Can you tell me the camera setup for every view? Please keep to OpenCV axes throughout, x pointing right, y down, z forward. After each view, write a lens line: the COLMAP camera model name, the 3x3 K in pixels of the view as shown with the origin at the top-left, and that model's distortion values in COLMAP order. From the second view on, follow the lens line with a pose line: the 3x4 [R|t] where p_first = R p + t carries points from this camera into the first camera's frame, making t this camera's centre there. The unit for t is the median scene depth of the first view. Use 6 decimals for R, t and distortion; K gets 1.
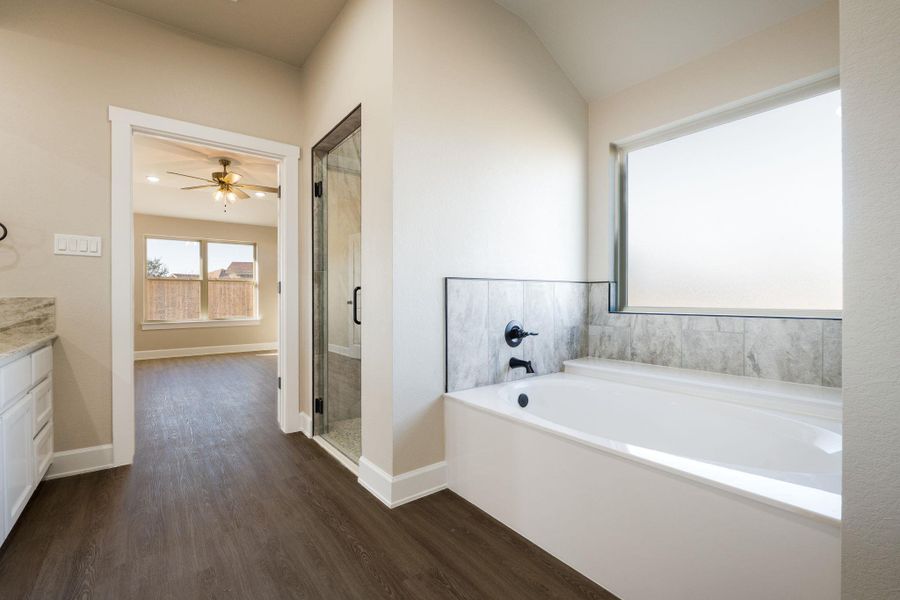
lens RADIAL K [[392.7, 0, 431.0], [0, 392.7, 299.4], [0, 0, 1]] dist [-0.003629, -0.000756]
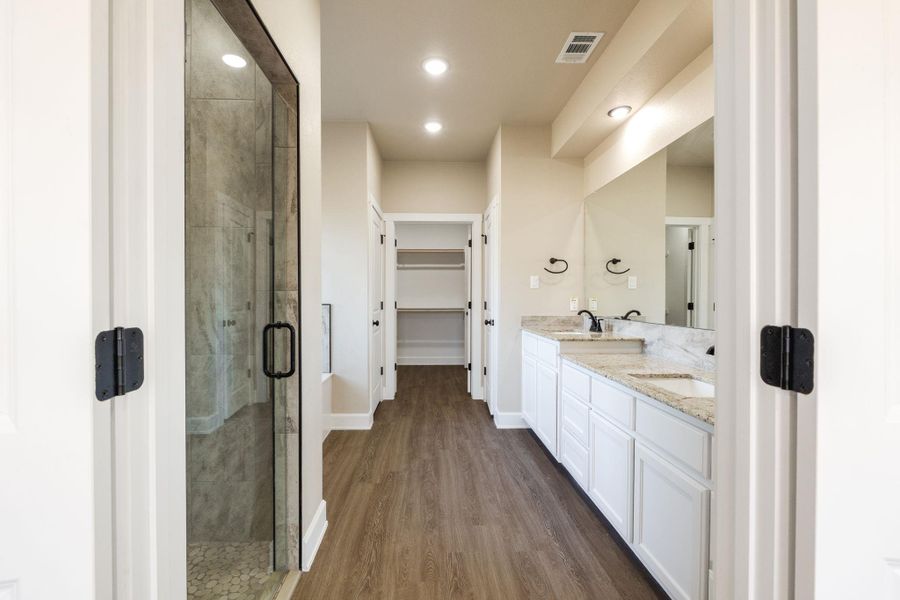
lens RADIAL K [[392.7, 0, 431.0], [0, 392.7, 299.4], [0, 0, 1]] dist [-0.003629, -0.000756]
pose [[-0.813761, -0.002378, 0.581195, -0.811763], [0.002187, 0.999972, 0.007154, -0.077492], [-0.581195, 0.007093, -0.813733, 1.445442]]
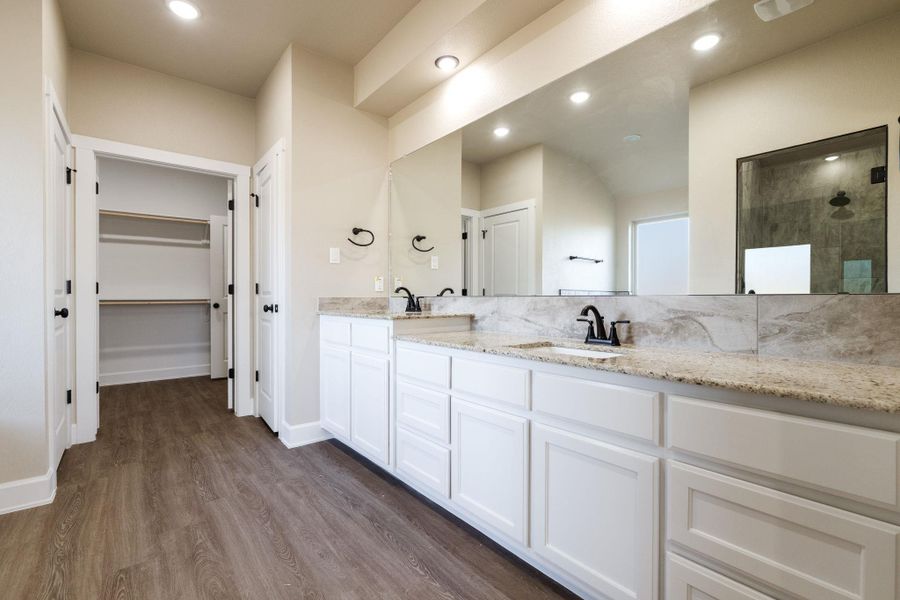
lens RADIAL K [[405.5, 0, 450.0], [0, 405.5, 300.0], [0, 0, 1]] dist [-0.004202, -0.000216]
pose [[-0.998644, 0.001931, -0.052027, -0.535618], [0.001525, 0.999968, 0.007829, -0.001035], [0.052041, 0.007739, -0.998615, 1.246459]]
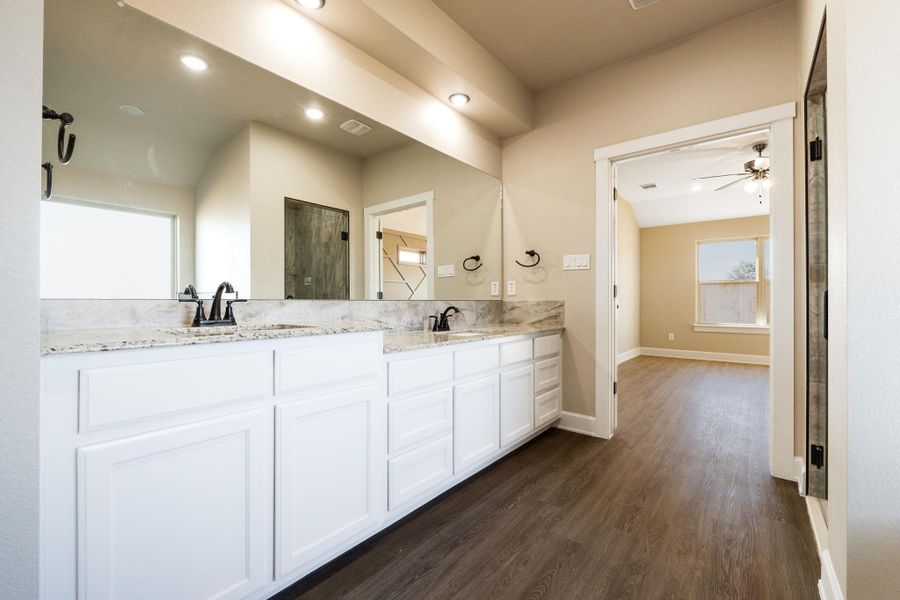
lens RADIAL K [[384.0, 0, 450.4], [0, 384.0, 297.9], [0, 0, 1]] dist [0.001503, 0.000044]
pose [[0.263917, -0.002839, -0.964541, 0.261145], [-0.007429, 0.999960, -0.004976, -0.004751], [0.964517, 0.008479, 0.263885, 0.230329]]
